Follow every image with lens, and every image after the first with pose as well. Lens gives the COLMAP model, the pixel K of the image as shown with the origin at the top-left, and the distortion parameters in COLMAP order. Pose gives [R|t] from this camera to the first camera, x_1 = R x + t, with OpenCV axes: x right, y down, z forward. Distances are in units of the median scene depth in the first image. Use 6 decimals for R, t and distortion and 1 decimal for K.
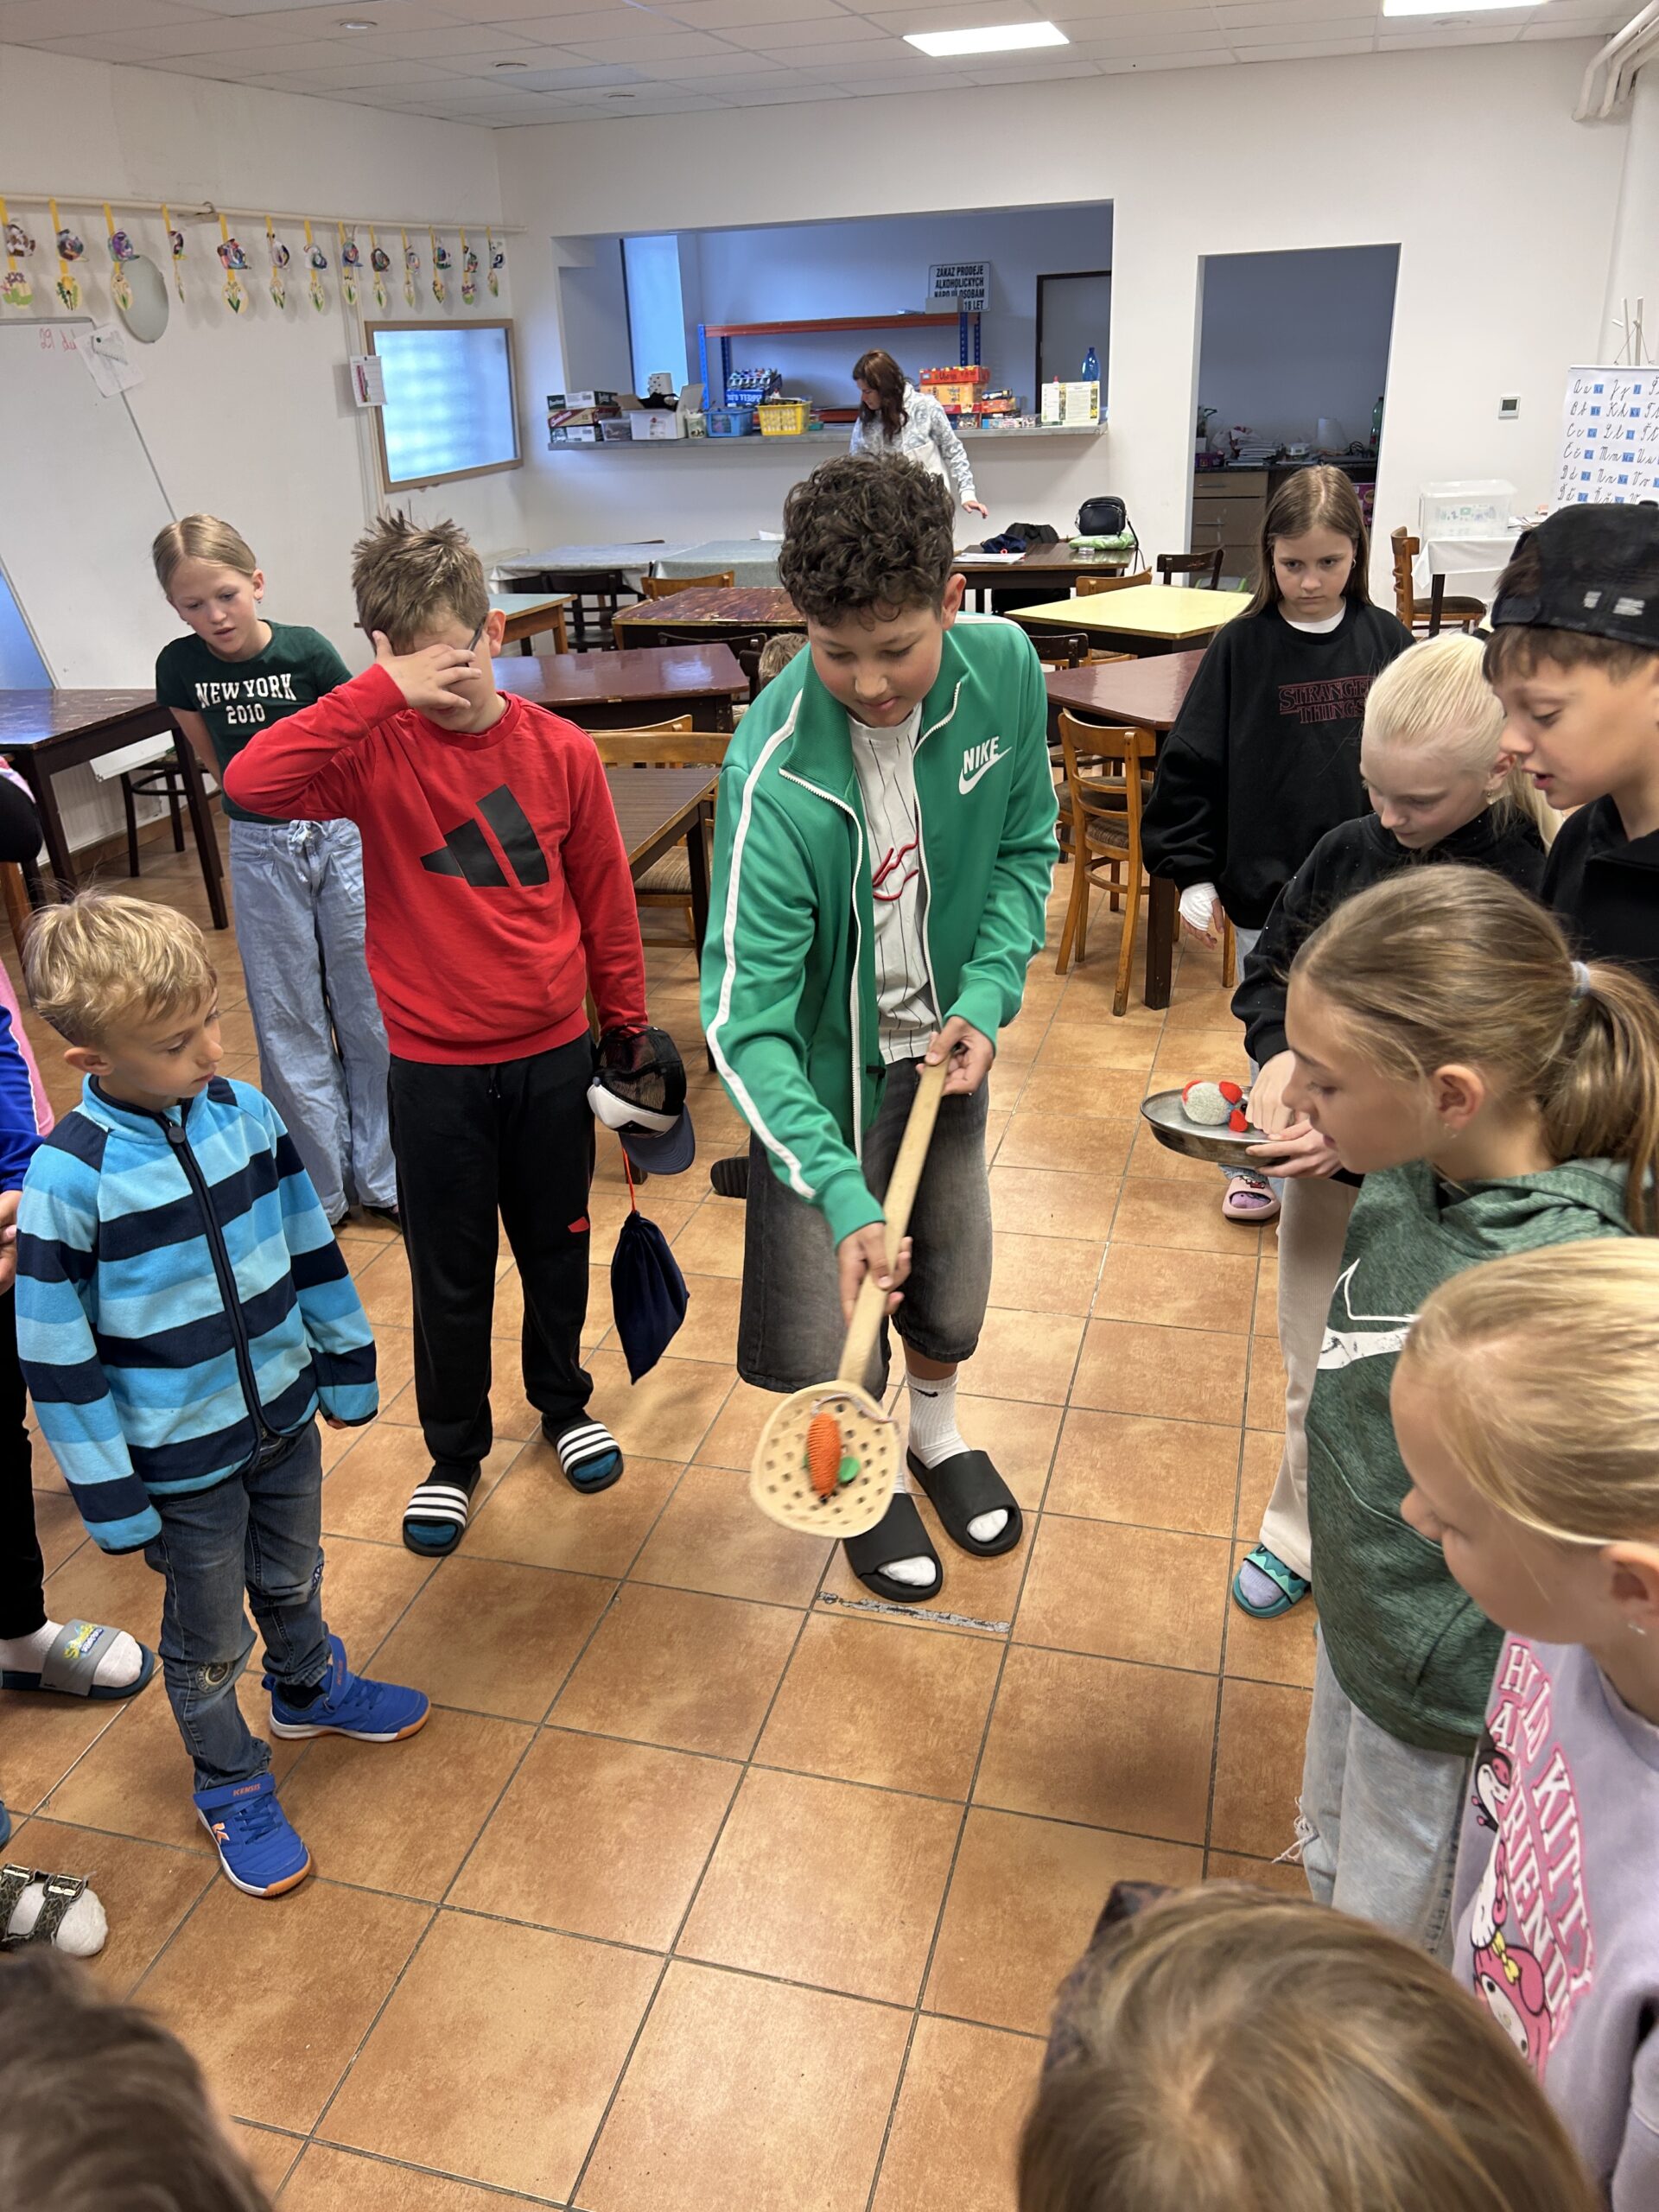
lens RADIAL K [[1643.9, 0, 826.5], [0, 1643.9, 1128.2], [0, 0, 1]] dist [0.002695, 0.028965]
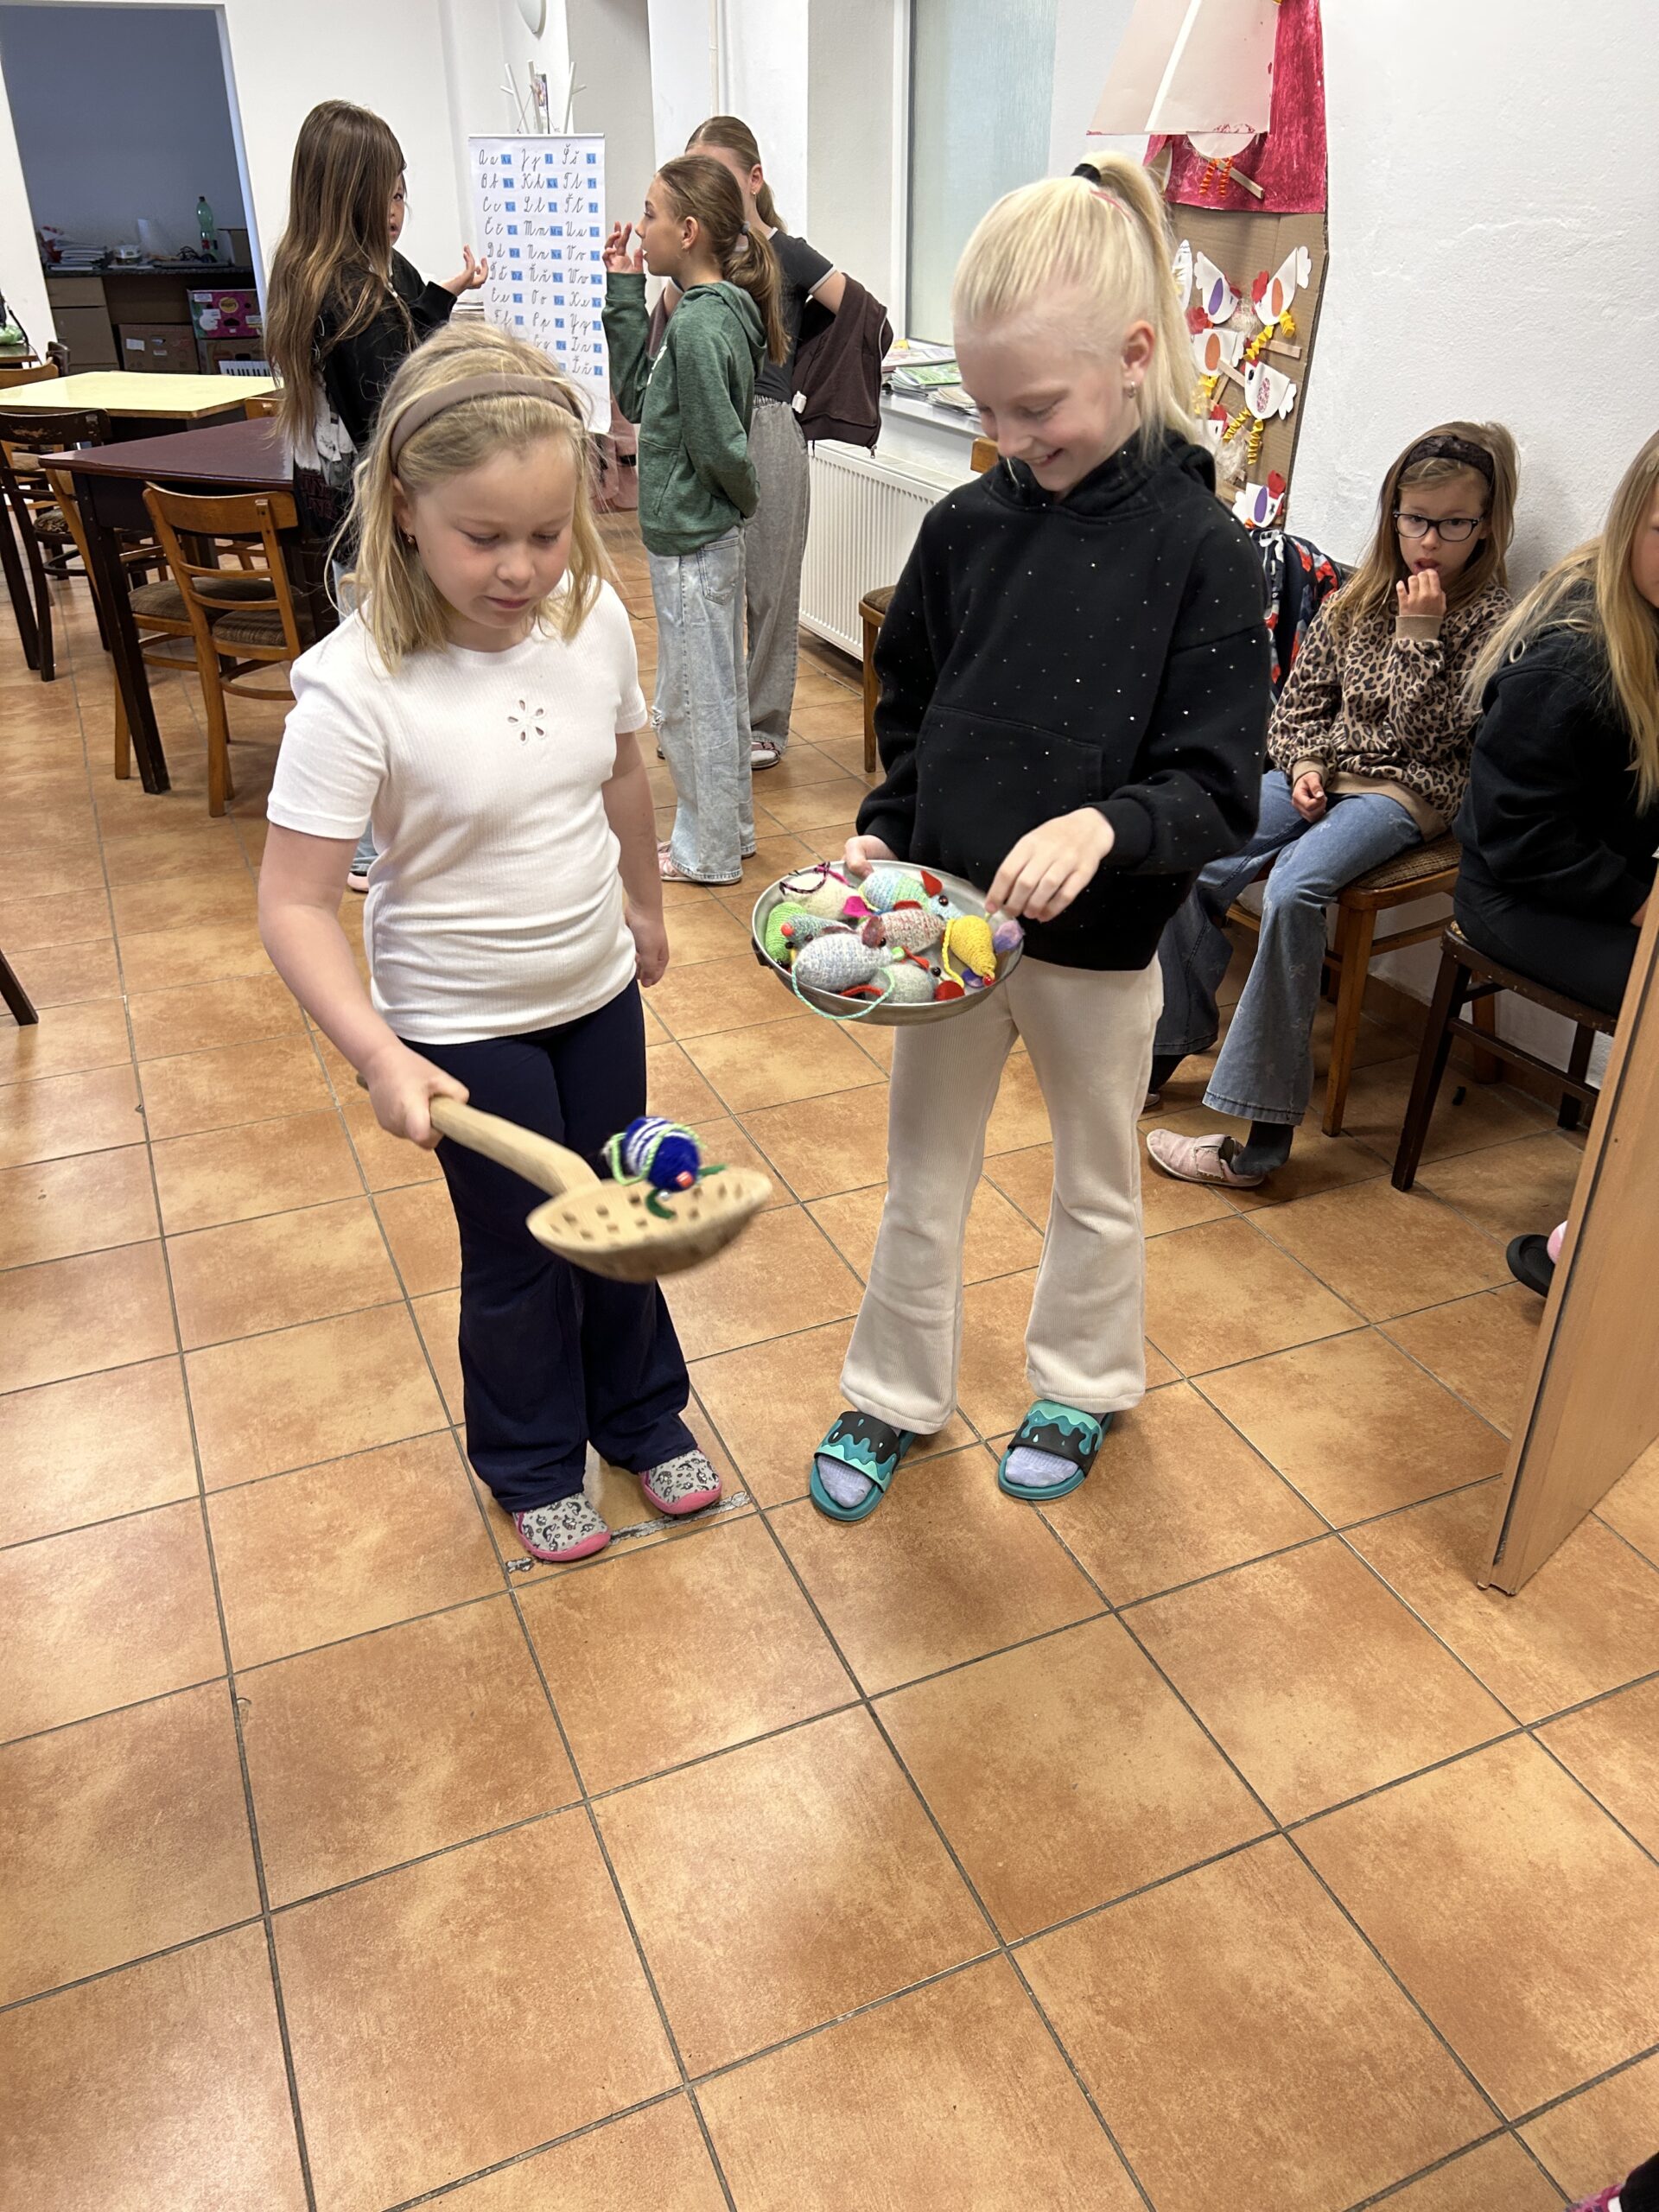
lens RADIAL K [[1635.7, 0, 845.7], [0, 1635.7, 1113.7], [0, 0, 1]] dist [0.069196, -0.080981]
pose [[0.777768, -0.275700, 0.564860, -0.094724], [0.238689, 0.960901, 0.140346, 0.006111], [-0.581468, 0.025670, 0.813164, 0.108428]]
